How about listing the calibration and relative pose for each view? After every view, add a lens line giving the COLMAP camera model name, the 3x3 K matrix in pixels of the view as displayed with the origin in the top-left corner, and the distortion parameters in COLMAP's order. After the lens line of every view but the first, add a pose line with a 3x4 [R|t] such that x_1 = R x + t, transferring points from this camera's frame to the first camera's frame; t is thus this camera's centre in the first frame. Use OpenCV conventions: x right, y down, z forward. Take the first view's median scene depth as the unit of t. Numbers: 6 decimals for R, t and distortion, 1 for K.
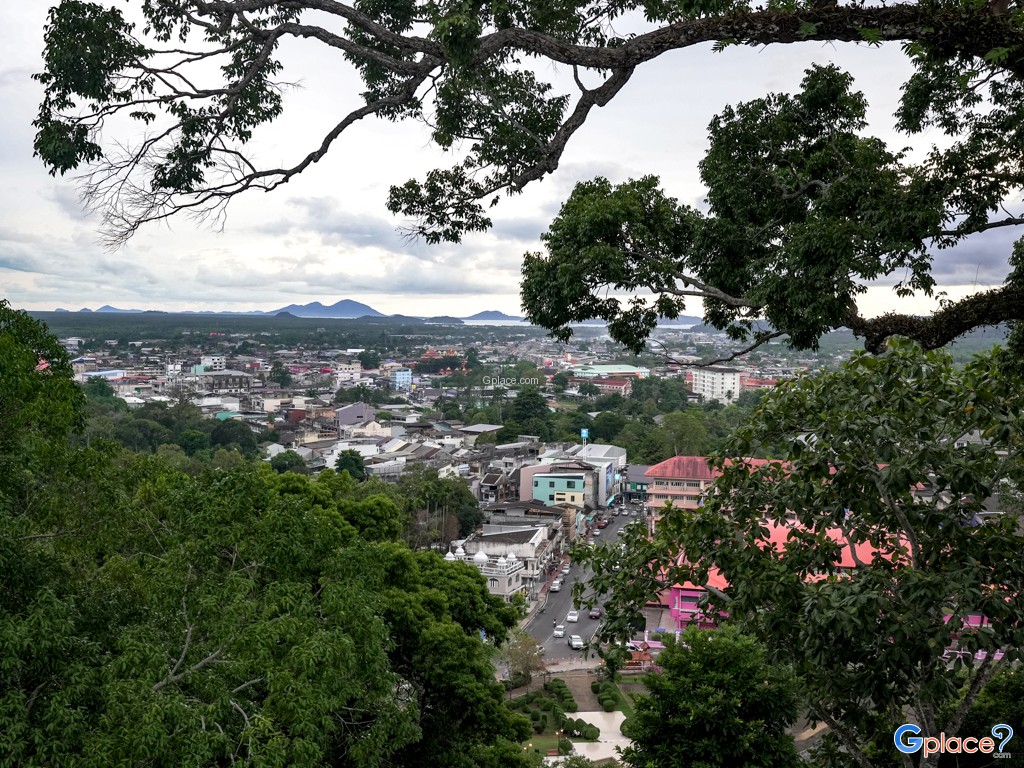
lens RADIAL K [[535.8, 0, 512.0], [0, 535.8, 384.0], [0, 0, 1]] dist [-0.001205, 0.001410]
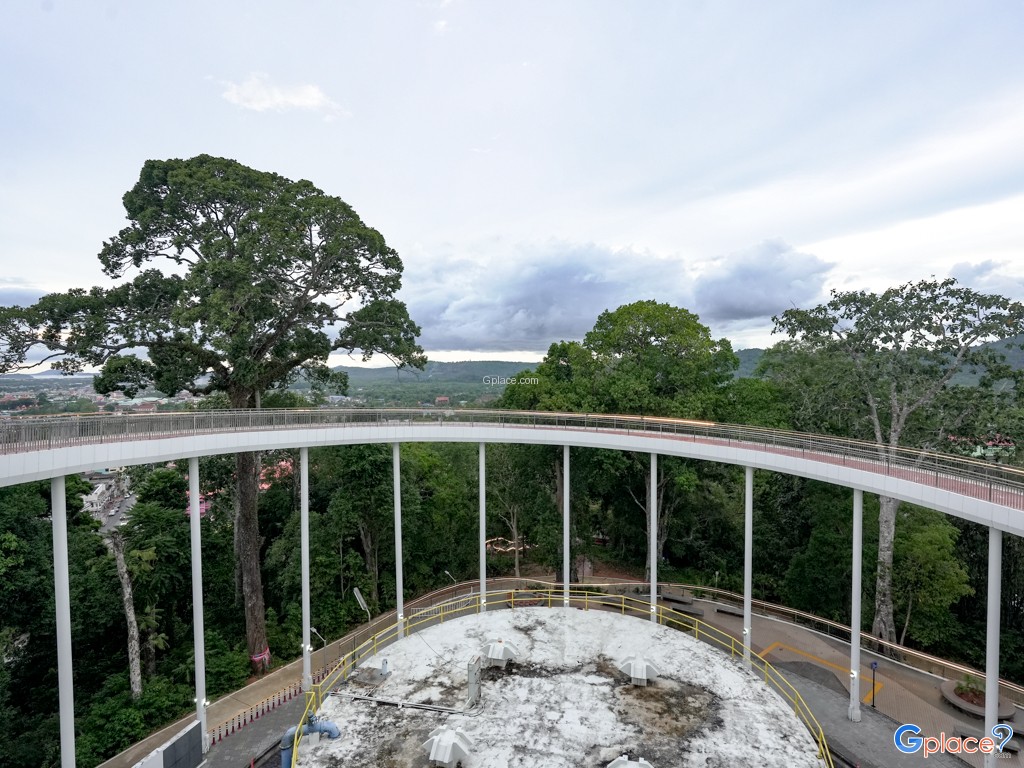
lens RADIAL K [[514.1, 0, 512.0], [0, 514.1, 384.0], [0, 0, 1]] dist [-0.001277, -0.000027]
pose [[0.730949, -0.040240, 0.681245, -0.110703], [0.062776, 0.997992, -0.008407, 0.013229], [-0.679539, 0.048911, 0.732008, -1.395828]]
